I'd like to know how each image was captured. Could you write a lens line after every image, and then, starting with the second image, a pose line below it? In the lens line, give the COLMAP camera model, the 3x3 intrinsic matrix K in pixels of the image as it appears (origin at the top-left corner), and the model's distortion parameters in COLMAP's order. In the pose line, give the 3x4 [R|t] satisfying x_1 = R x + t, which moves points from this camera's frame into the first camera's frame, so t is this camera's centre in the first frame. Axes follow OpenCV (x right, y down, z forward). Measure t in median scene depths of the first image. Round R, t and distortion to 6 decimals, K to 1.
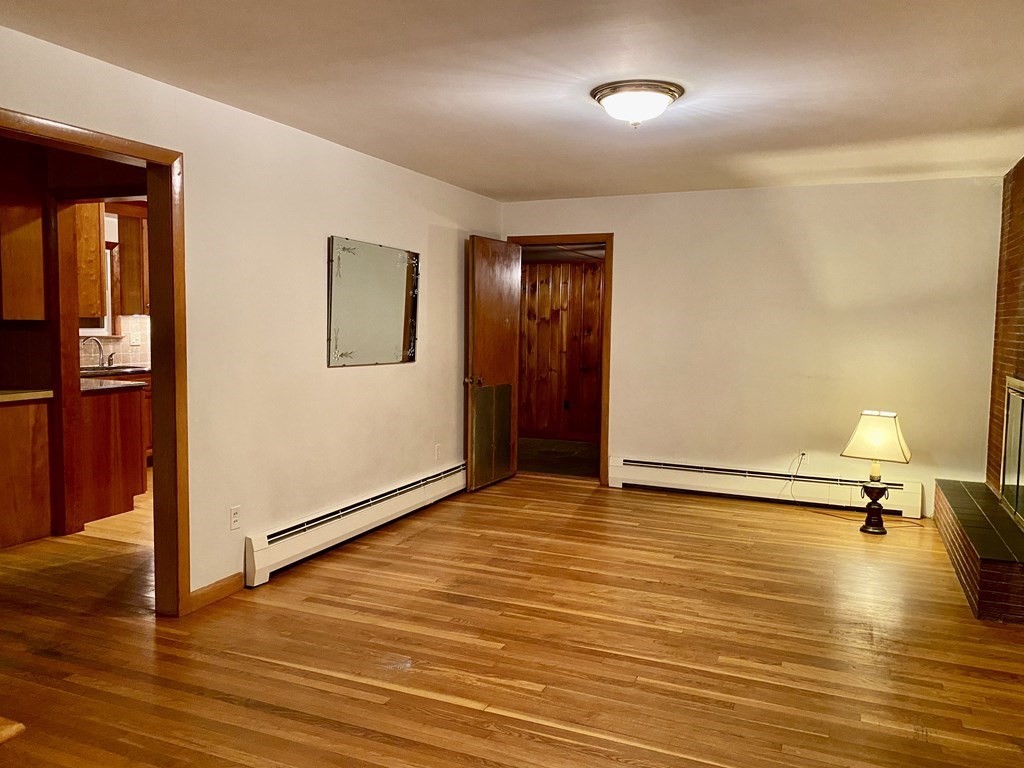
lens RADIAL K [[791.7, 0, 512.0], [0, 791.7, 384.0], [0, 0, 1]] dist [0.024543, -0.003555]
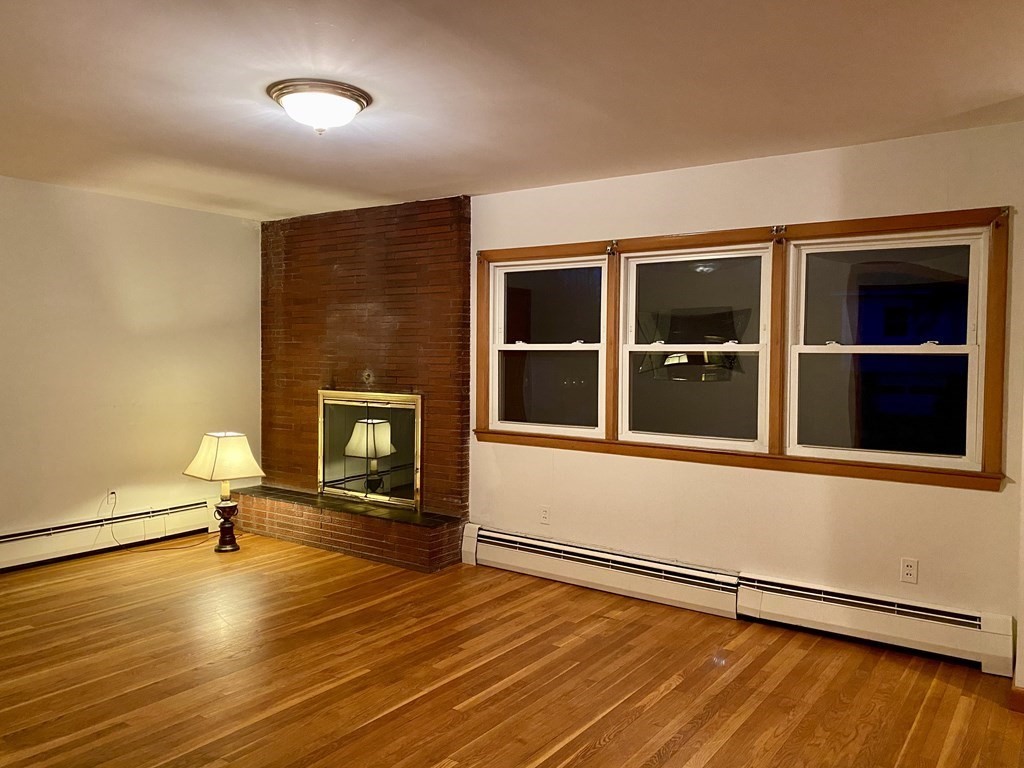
lens RADIAL K [[785.9, 0, 517.5], [0, 785.9, 381.4], [0, 0, 1]] dist [0.022806, -0.011087]
pose [[0.211374, -0.051205, 0.976063, -0.641587], [0.074141, 0.996590, 0.036226, -0.056730], [-0.974589, 0.064709, 0.214449, 0.574548]]
